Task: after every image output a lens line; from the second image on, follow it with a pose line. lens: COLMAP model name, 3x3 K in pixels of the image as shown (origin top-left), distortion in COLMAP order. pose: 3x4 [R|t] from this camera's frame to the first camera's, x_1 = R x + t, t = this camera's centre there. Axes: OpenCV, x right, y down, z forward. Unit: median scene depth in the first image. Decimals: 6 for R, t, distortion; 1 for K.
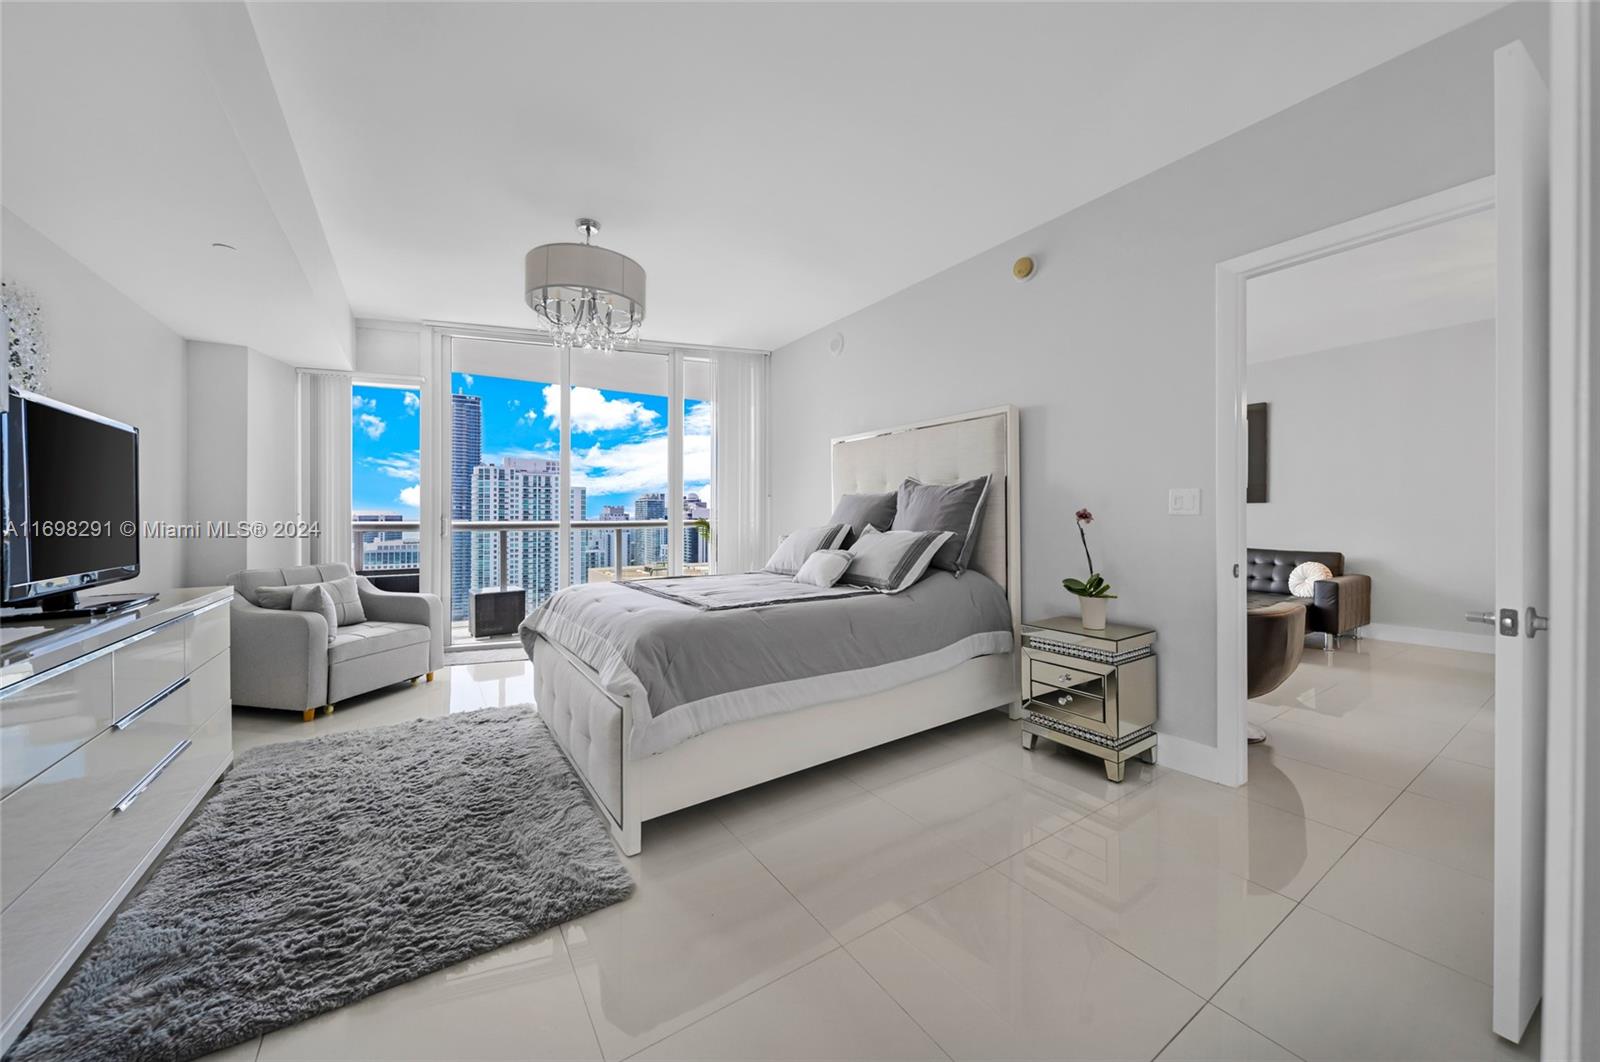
lens RADIAL K [[558.8, 0, 802.7], [0, 558.8, 512.0], [0, 0, 1]] dist [0.009216, -0.003315]
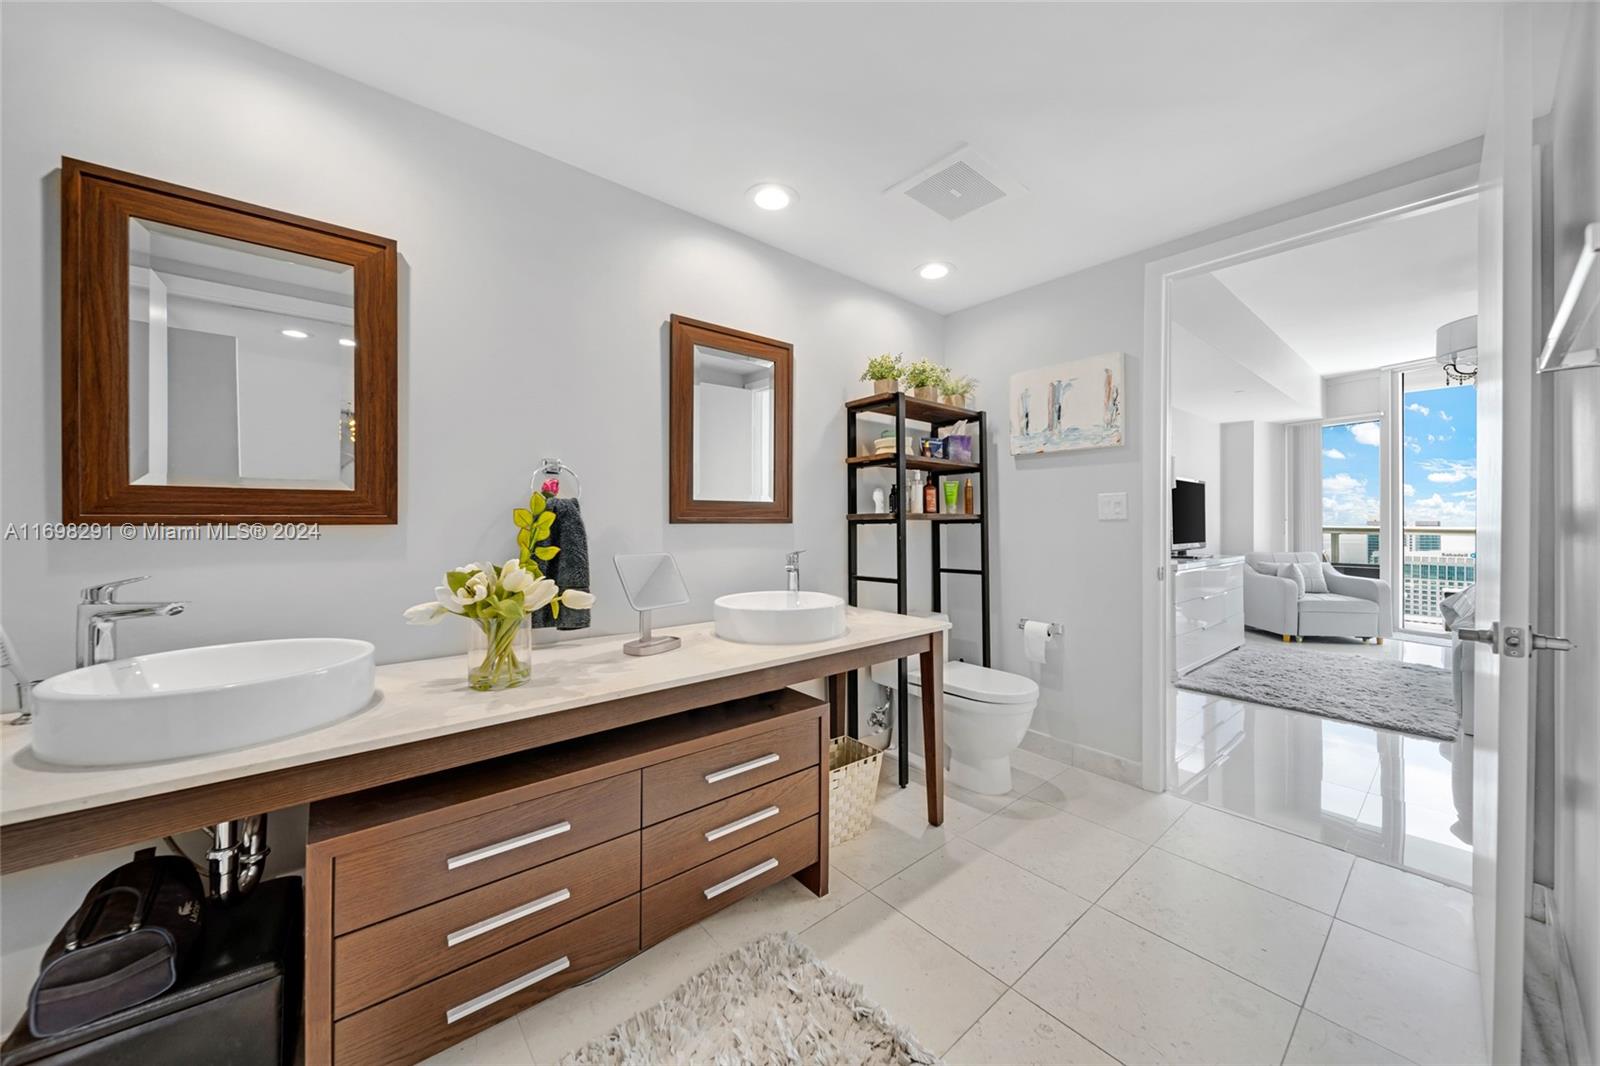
lens RADIAL K [[558.8, 0, 795.6], [0, 558.8, 523.1], [0, 0, 1]] dist [0.009216, -0.003315]
pose [[0.098728, -0.000697, -0.995114, 0.582701], [0.009406, 0.999956, 0.000233, 0.003514], [0.995070, -0.009383, 0.098730, -0.558247]]
